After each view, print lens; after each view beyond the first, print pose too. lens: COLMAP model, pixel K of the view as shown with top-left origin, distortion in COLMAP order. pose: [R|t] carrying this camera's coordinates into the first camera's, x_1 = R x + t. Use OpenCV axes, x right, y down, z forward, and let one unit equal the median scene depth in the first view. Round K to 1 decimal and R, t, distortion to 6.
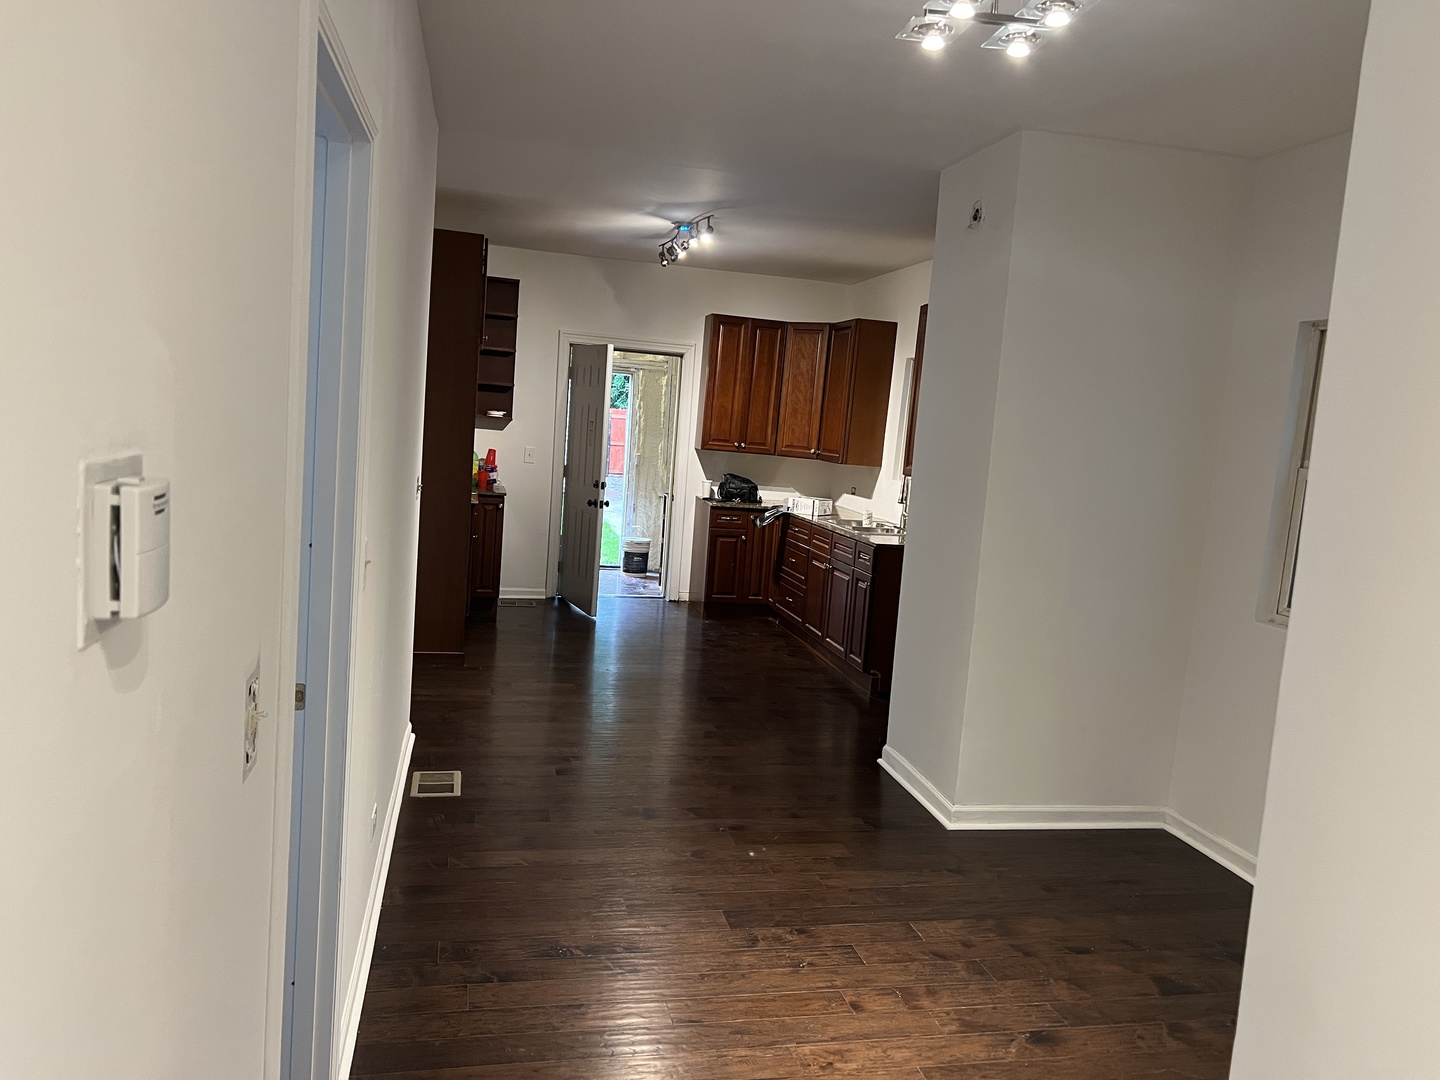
lens RADIAL K [[1079.7, 0, 721.9], [0, 1079.7, 551.5], [0, 0, 1]] dist [0.102671, -0.198482]
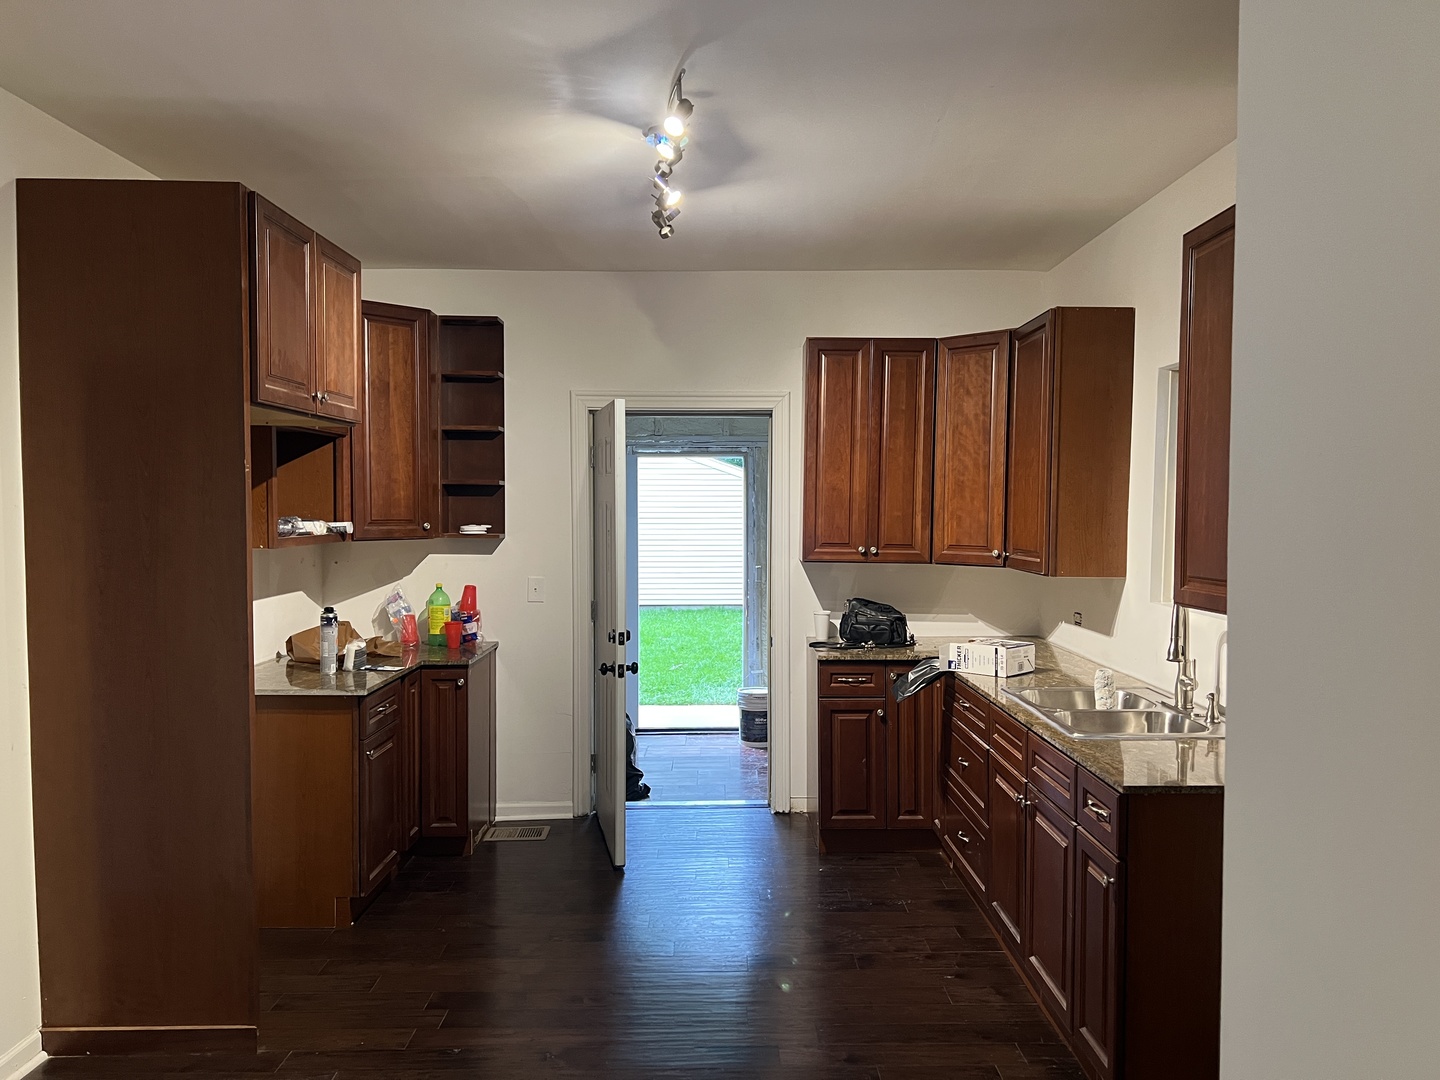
lens RADIAL K [[1079.7, 0, 721.9], [0, 1079.7, 551.5], [0, 0, 1]] dist [0.102671, -0.198482]
pose [[0.974190, -0.067952, -0.215259, 0.066509], [0.049187, 0.994602, -0.091367, -0.048401], [0.220305, 0.078421, 0.972273, 0.411779]]
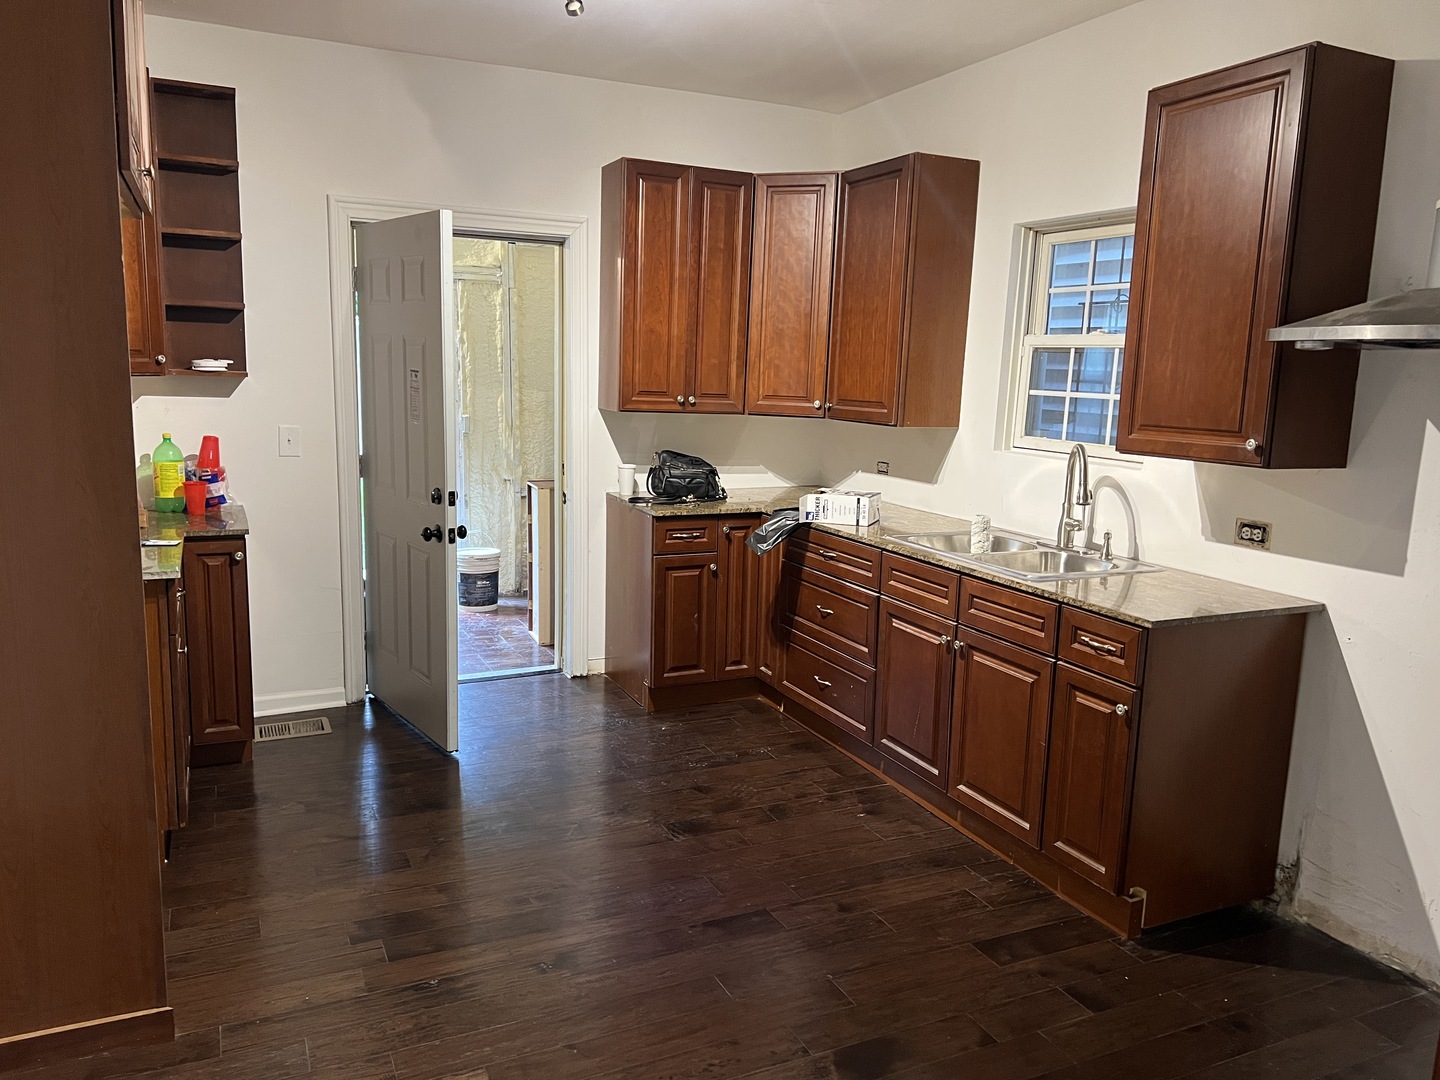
lens RADIAL K [[1079.7, 0, 721.9], [0, 1079.7, 551.5], [0, 0, 1]] dist [0.102671, -0.198482]
pose [[0.976309, -0.084361, 0.199260, -0.084478], [0.071703, 0.994972, 0.069923, -0.058619], [-0.204157, -0.053979, 0.977449, 0.446670]]
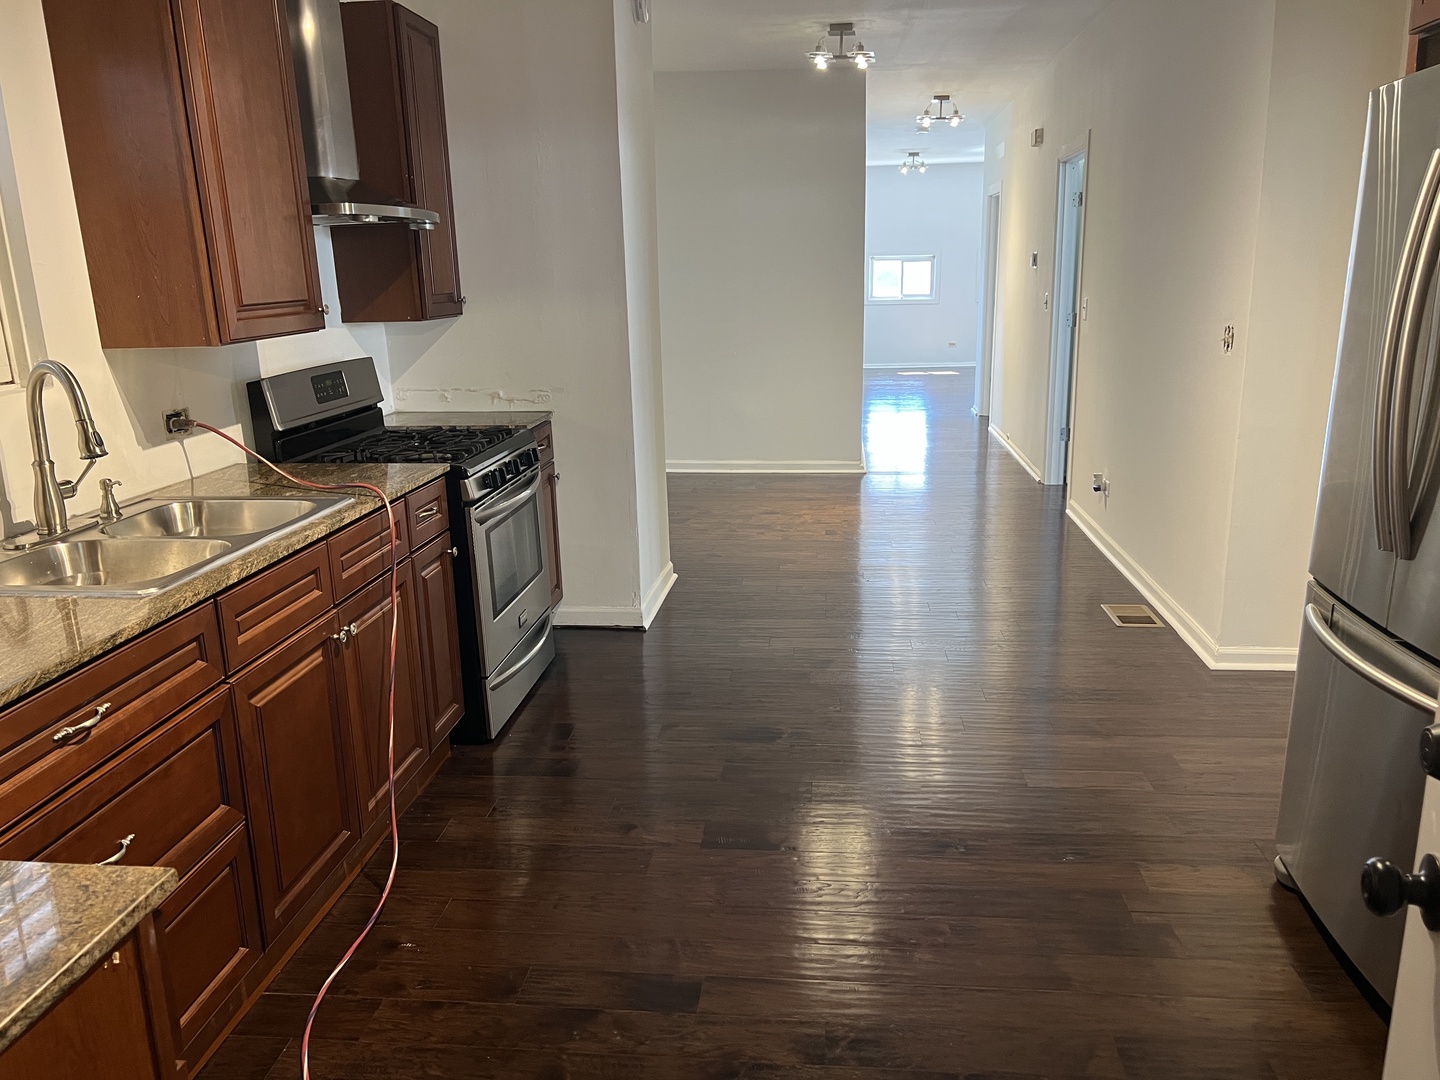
lens RADIAL K [[1079.7, 0, 721.9], [0, 1079.7, 551.5], [0, 0, 1]] dist [0.102671, -0.198482]
pose [[-0.947101, -0.132799, 0.292171, -0.098277], [-0.010571, 0.922788, 0.385163, -0.124100], [-0.320761, 0.361700, -0.875377, 1.055810]]
